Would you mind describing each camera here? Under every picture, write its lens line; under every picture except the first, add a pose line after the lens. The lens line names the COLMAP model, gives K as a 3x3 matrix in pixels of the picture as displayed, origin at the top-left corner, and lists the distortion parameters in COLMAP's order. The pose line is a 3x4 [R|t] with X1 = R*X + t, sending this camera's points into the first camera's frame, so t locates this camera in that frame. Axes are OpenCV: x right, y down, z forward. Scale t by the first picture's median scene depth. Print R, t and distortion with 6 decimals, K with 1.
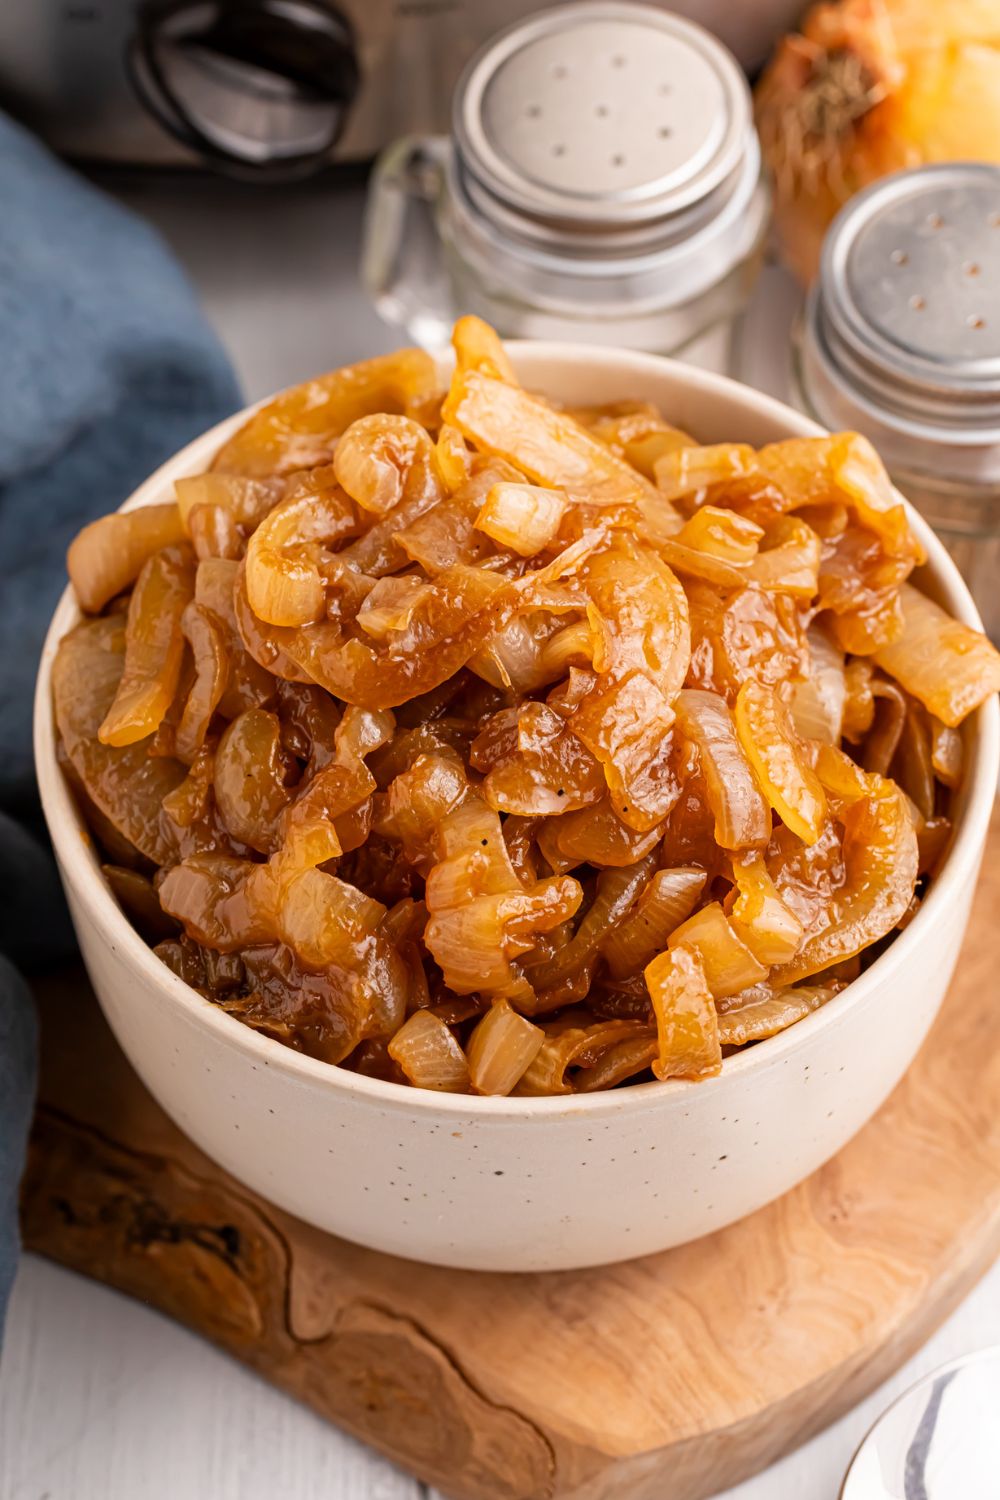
lens RADIAL K [[4746.1, 0, 500.0], [0, 4746.1, 750.0], [0, 0, 1]] dist [-0.198643, 1.061410]
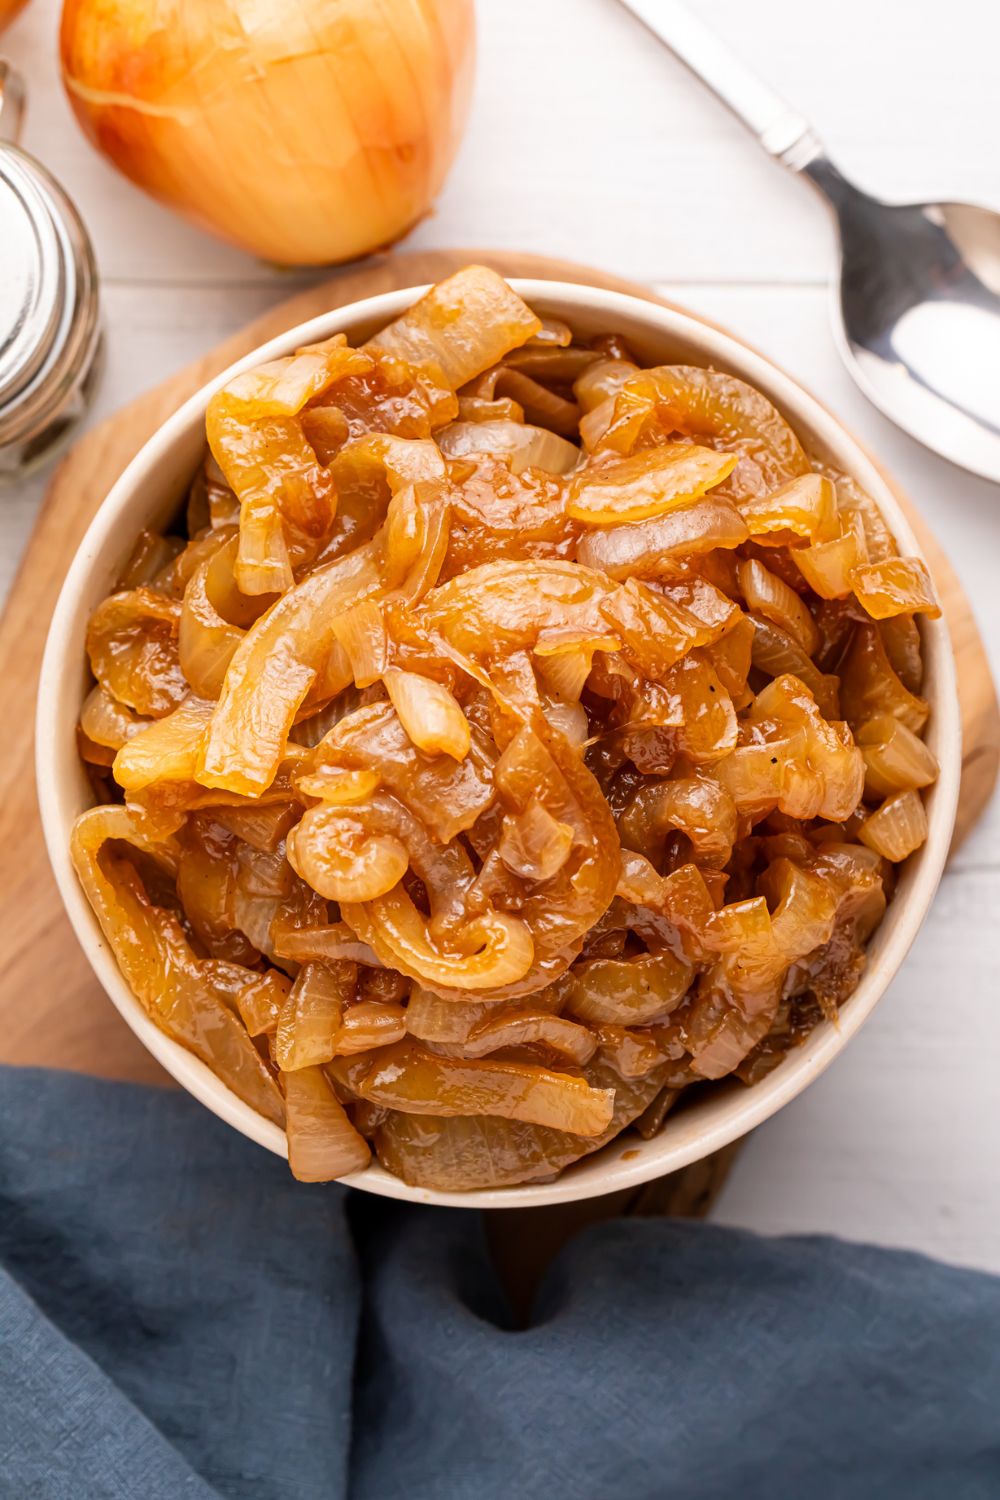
lens RADIAL K [[4848.8, 0, 500.0], [0, 4848.8, 750.0], [0, 0, 1]] dist [0.049195, 0.677681]
pose [[0.008838, -0.996630, 0.081552, -0.088478], [0.792962, 0.056671, 0.606630, -0.676824], [-0.609207, 0.059306, 0.790790, 0.169508]]
